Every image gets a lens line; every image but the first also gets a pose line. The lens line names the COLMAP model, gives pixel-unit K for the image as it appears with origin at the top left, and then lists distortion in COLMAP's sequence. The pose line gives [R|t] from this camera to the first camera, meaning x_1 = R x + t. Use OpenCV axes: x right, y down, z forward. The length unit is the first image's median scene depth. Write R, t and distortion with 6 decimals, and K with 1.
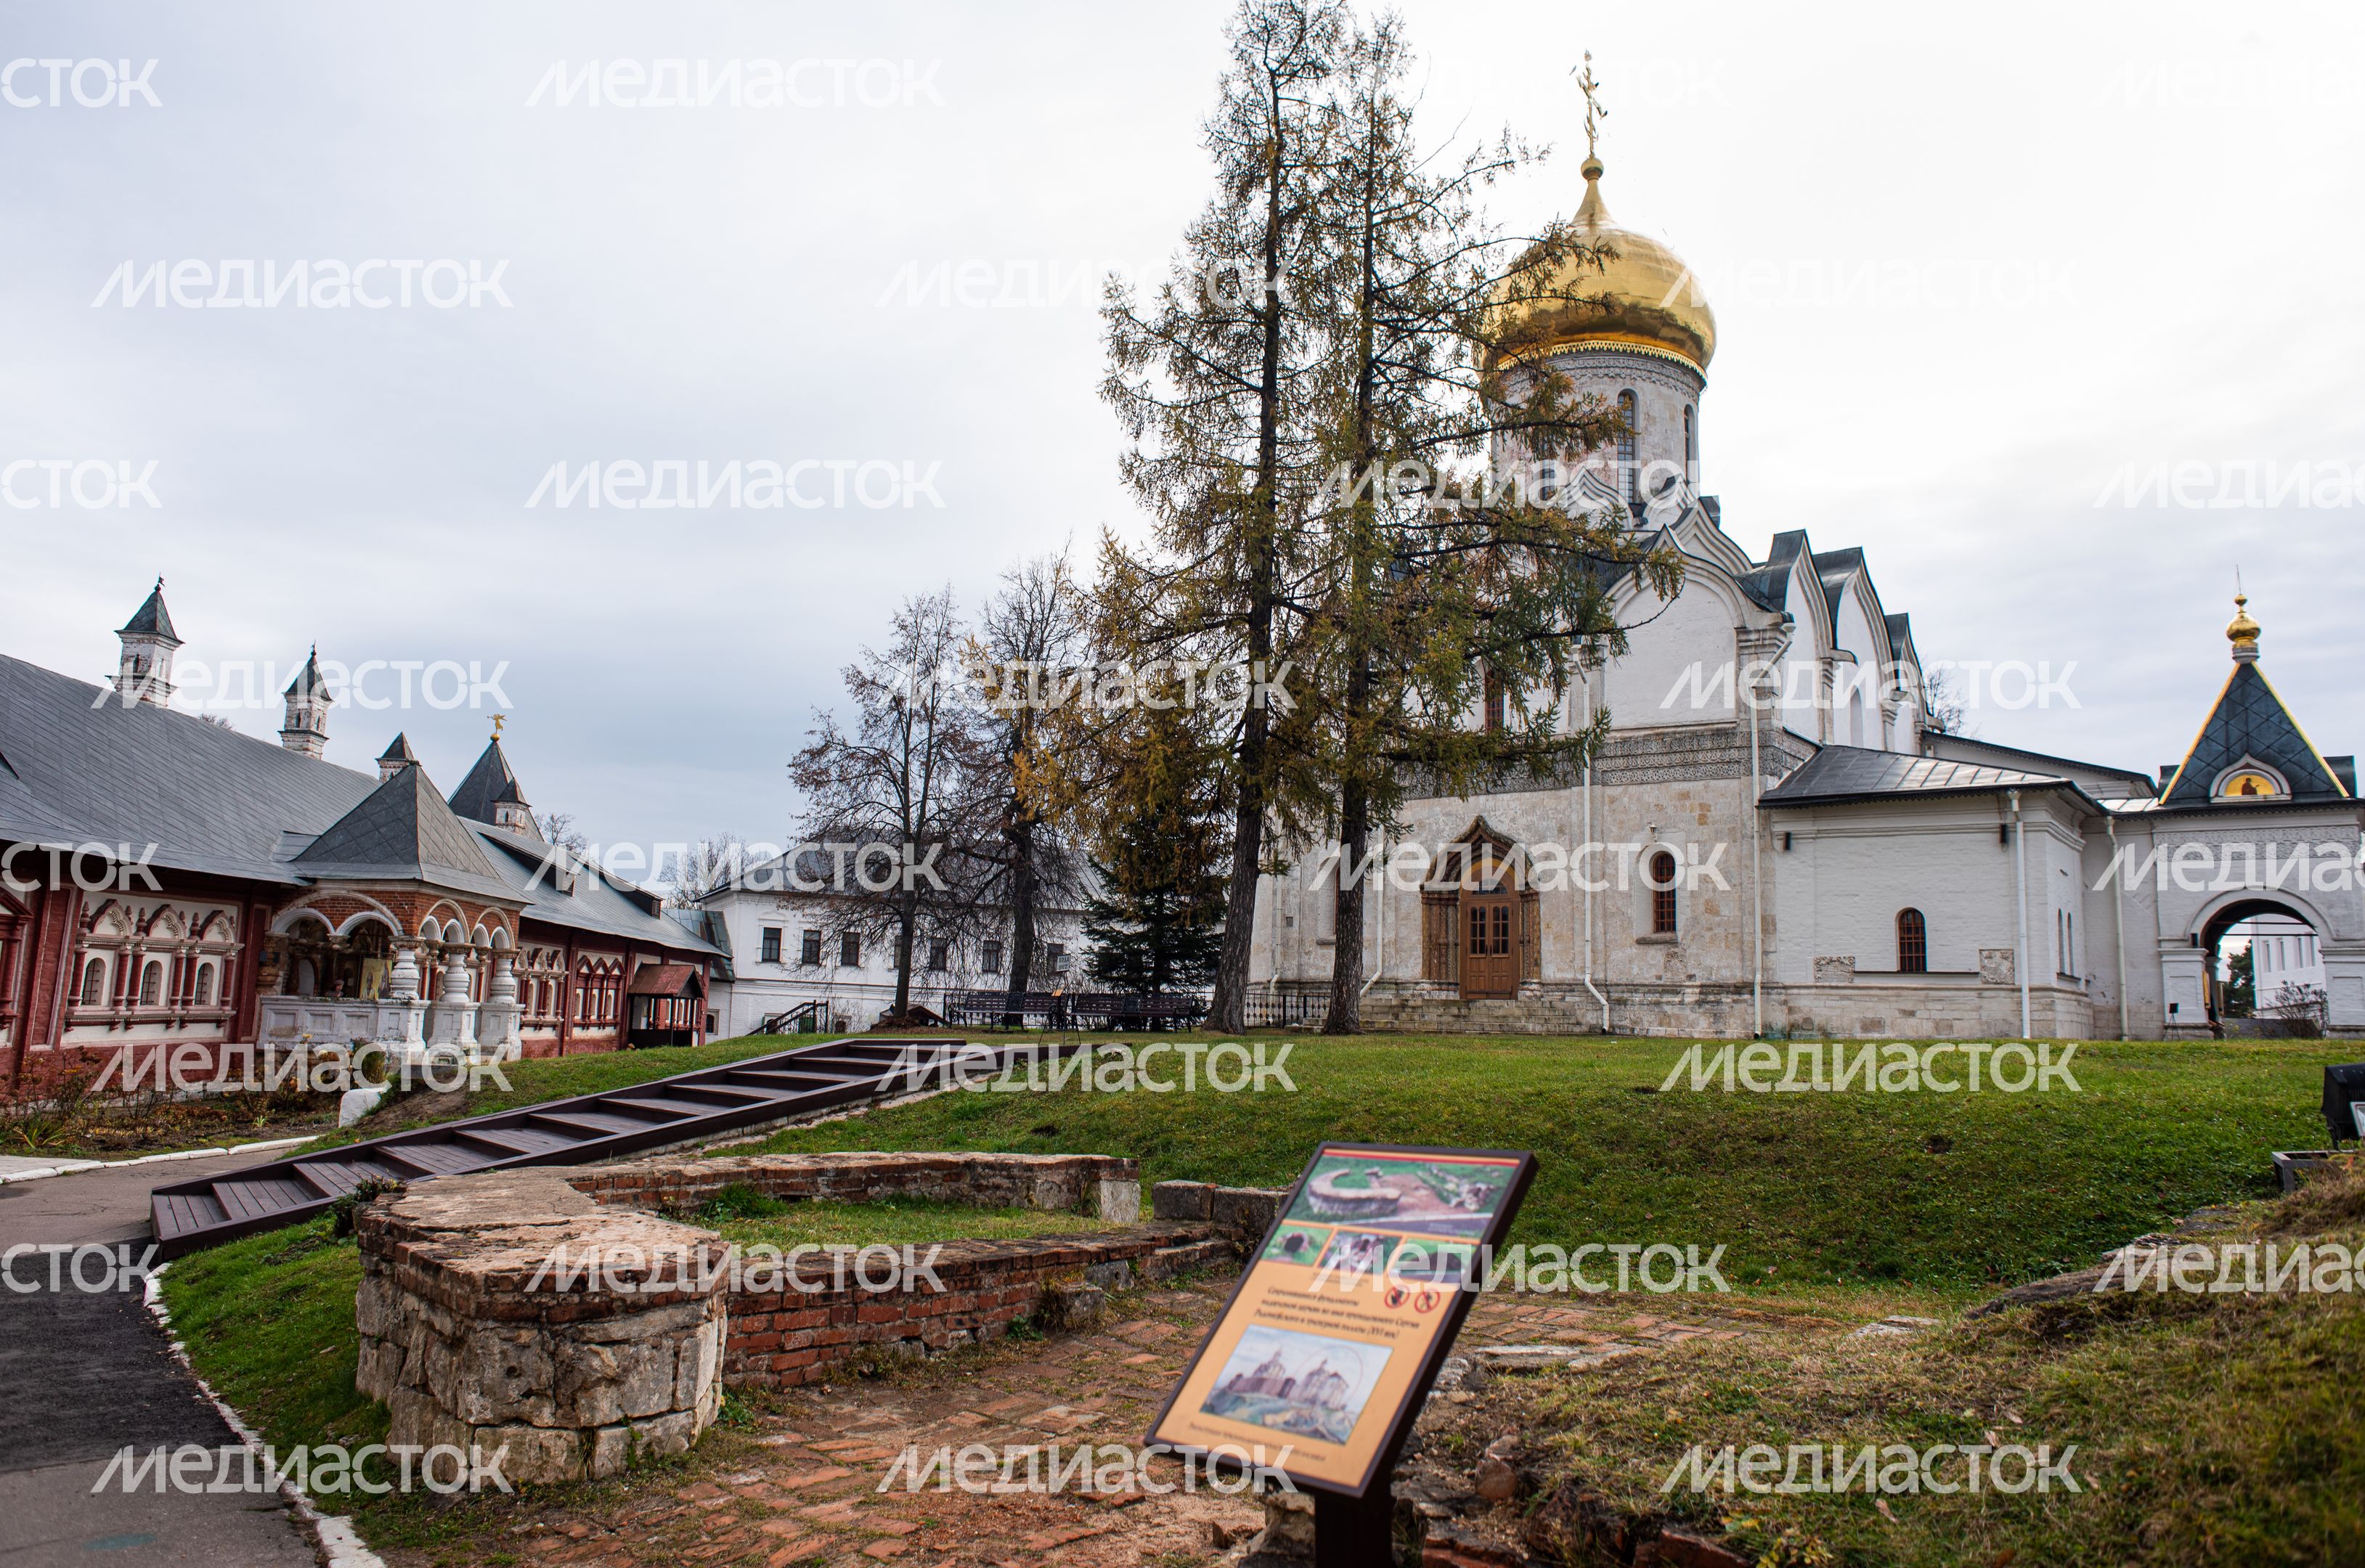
lens RADIAL K [[1618.3, 0, 1181.3], [0, 1618.3, 774.4], [0, 0, 1]] dist [-0.090024, 0.082079]
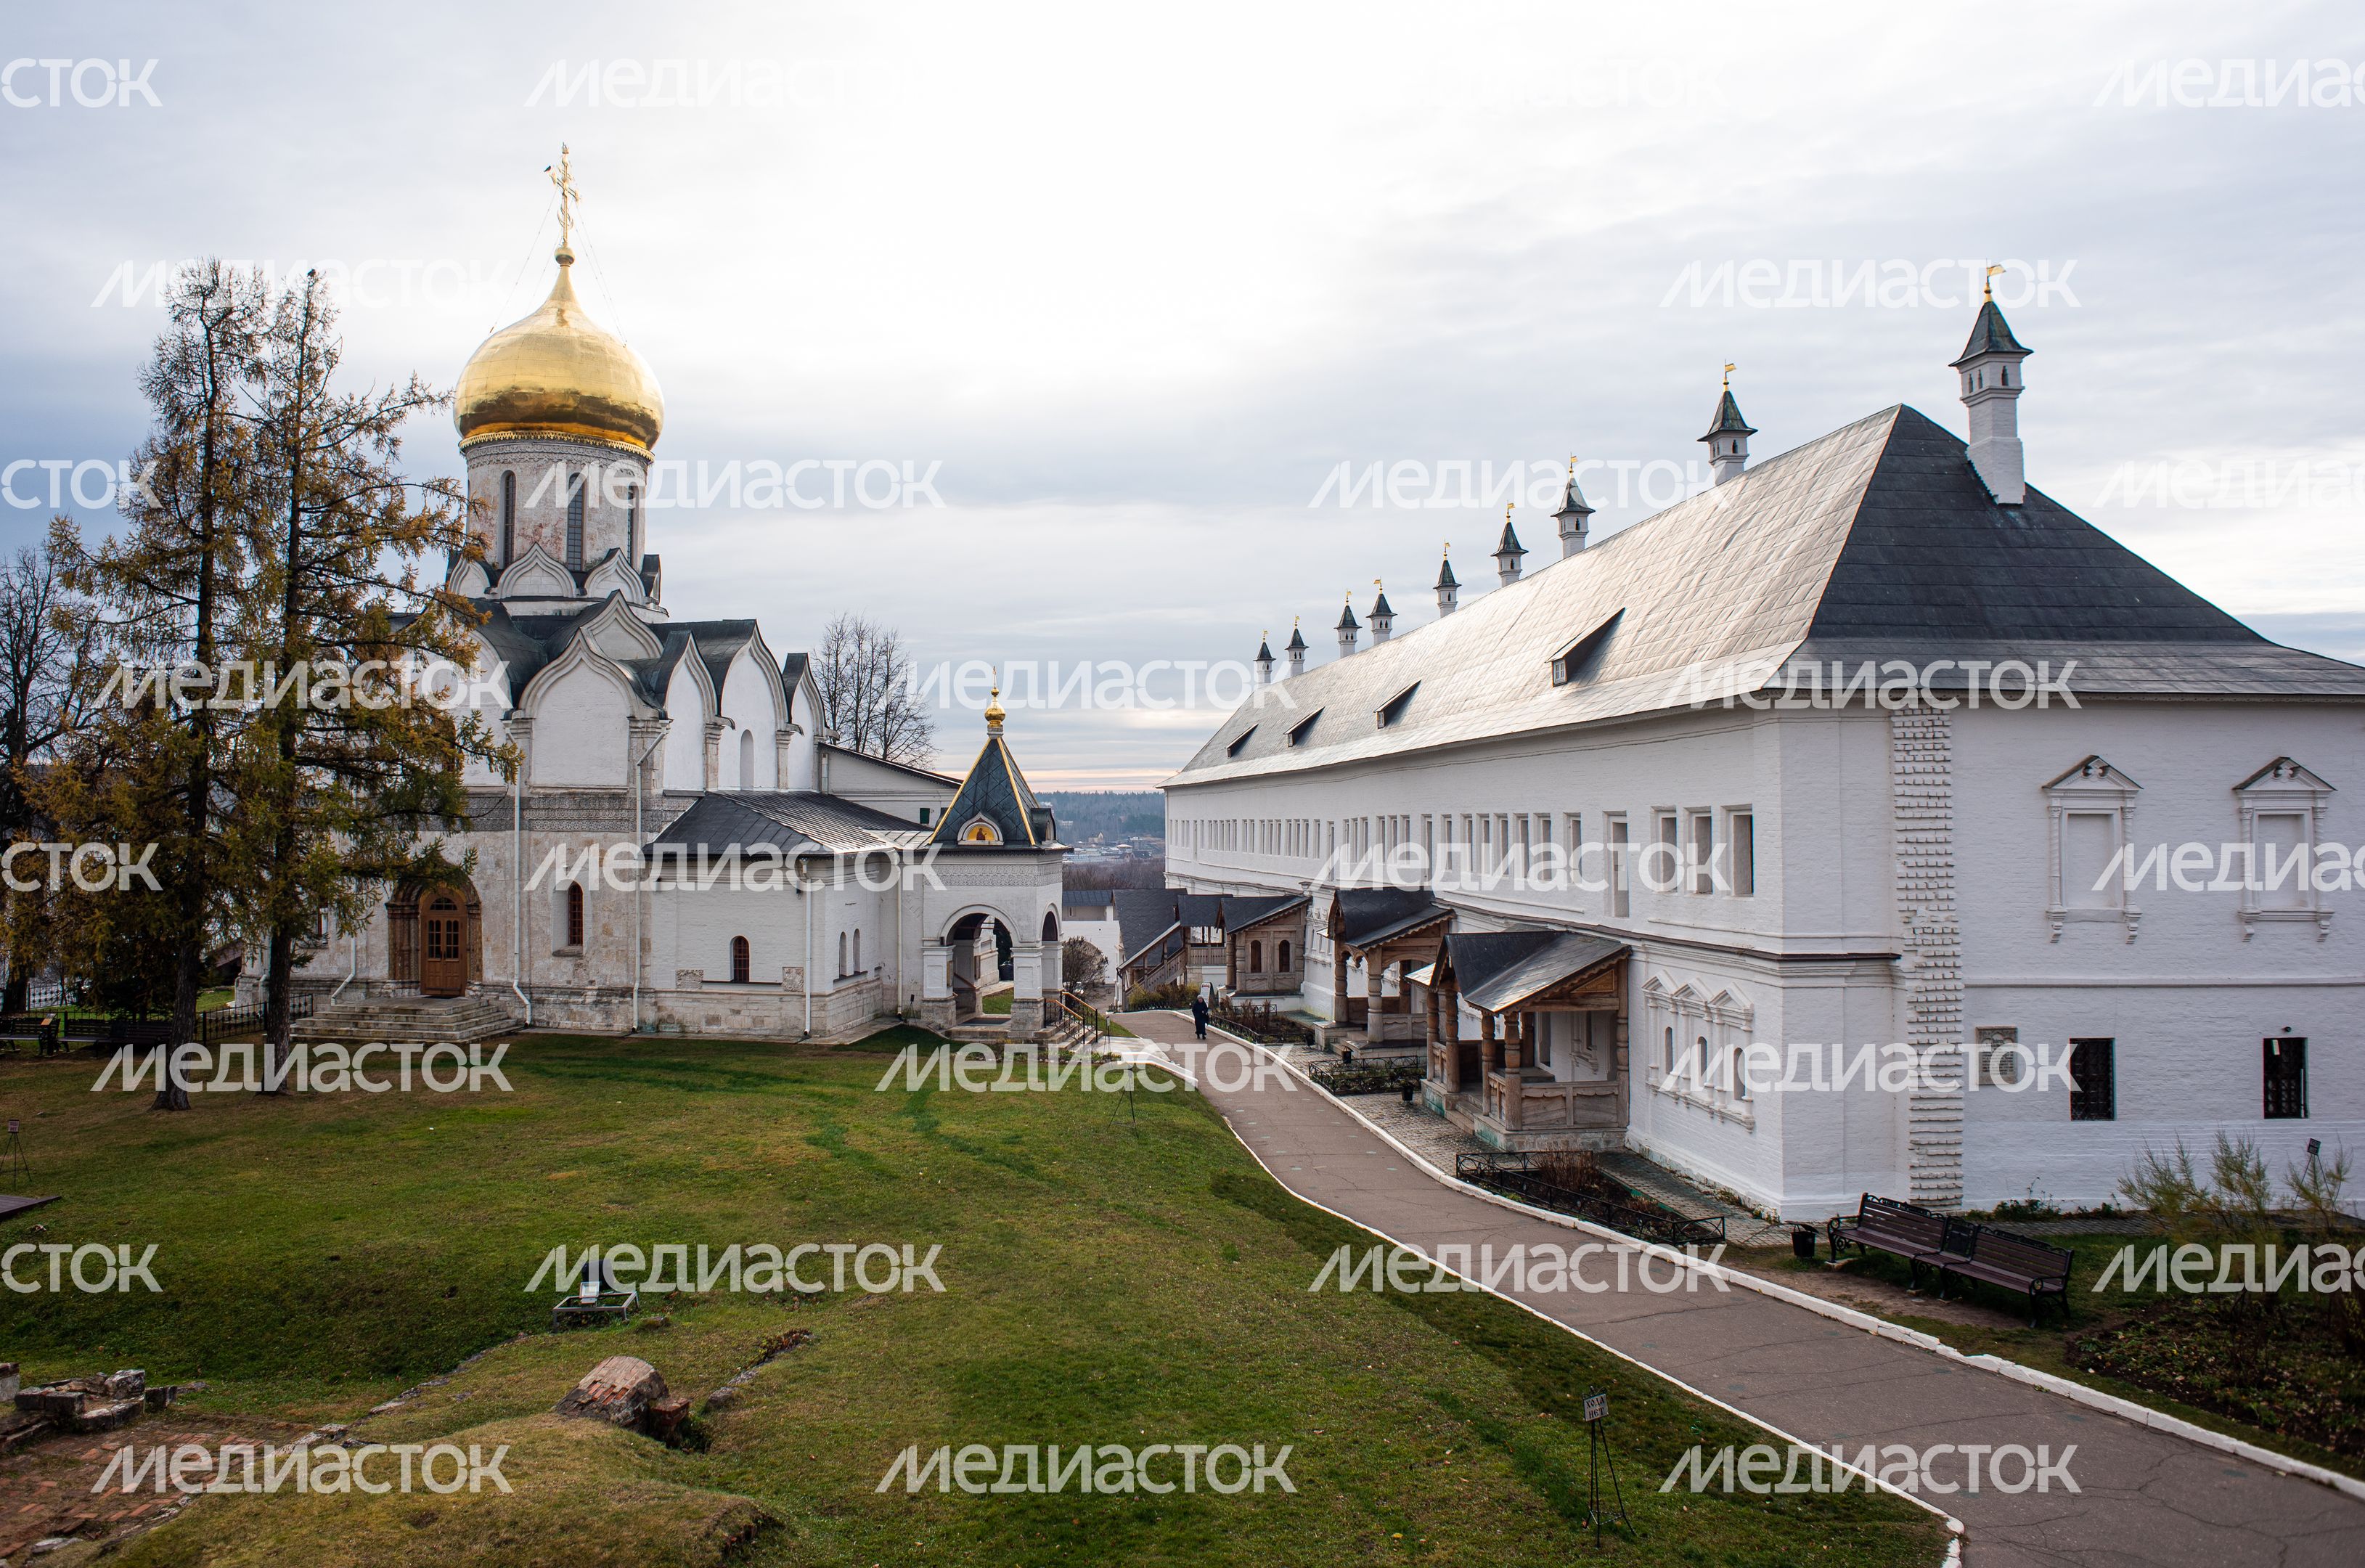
lens RADIAL K [[1705.7, 0, 1107.9], [0, 1705.7, 727.6], [0, 0, 1]] dist [-0.090141, 0.080958]
pose [[0.895946, -0.016892, 0.443842, 0.089174], [-0.032901, 0.994007, 0.104247, -0.253507], [-0.442943, -0.108002, 0.890021, -0.425084]]
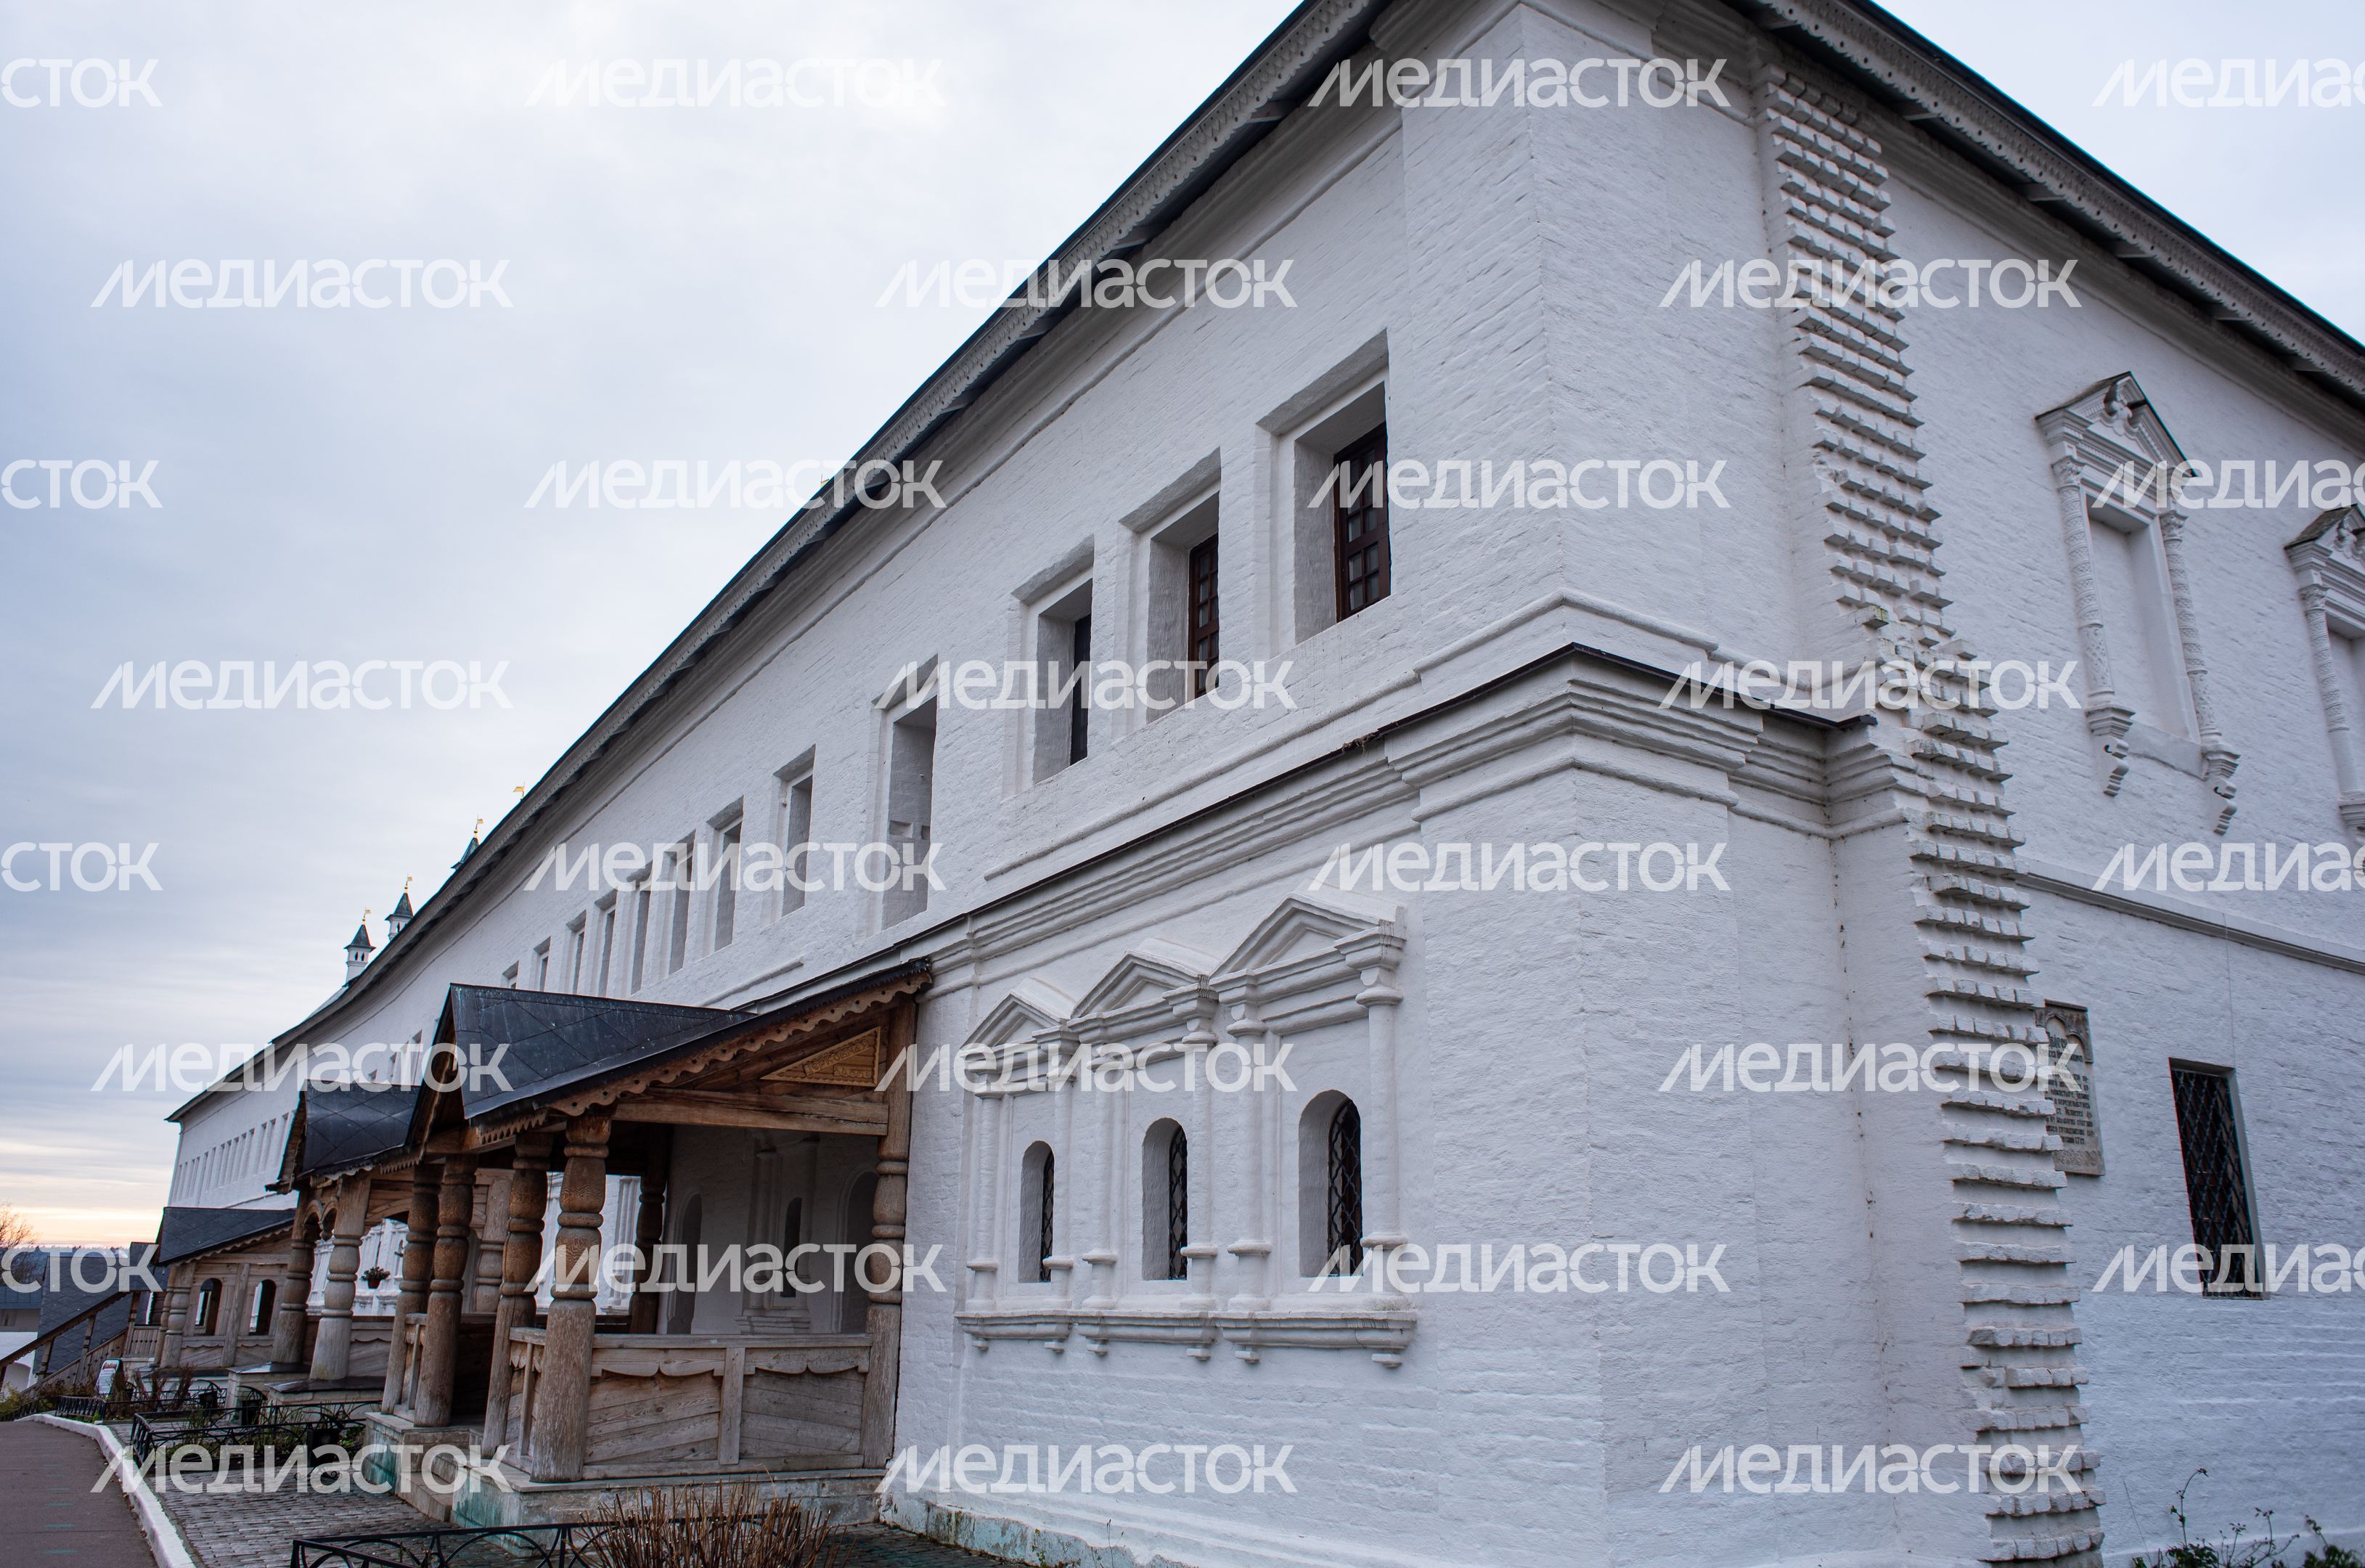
lens RADIAL K [[1675.4, 0, 1179.6], [0, 1675.4, 741.1], [0, 0, 1]] dist [-0.090246, 0.081742]
pose [[0.560227, 0.230773, 0.795544, 0.521566], [-0.118432, 0.972856, -0.198808, -0.013132], [-0.819829, 0.017160, 0.572351, 0.044442]]
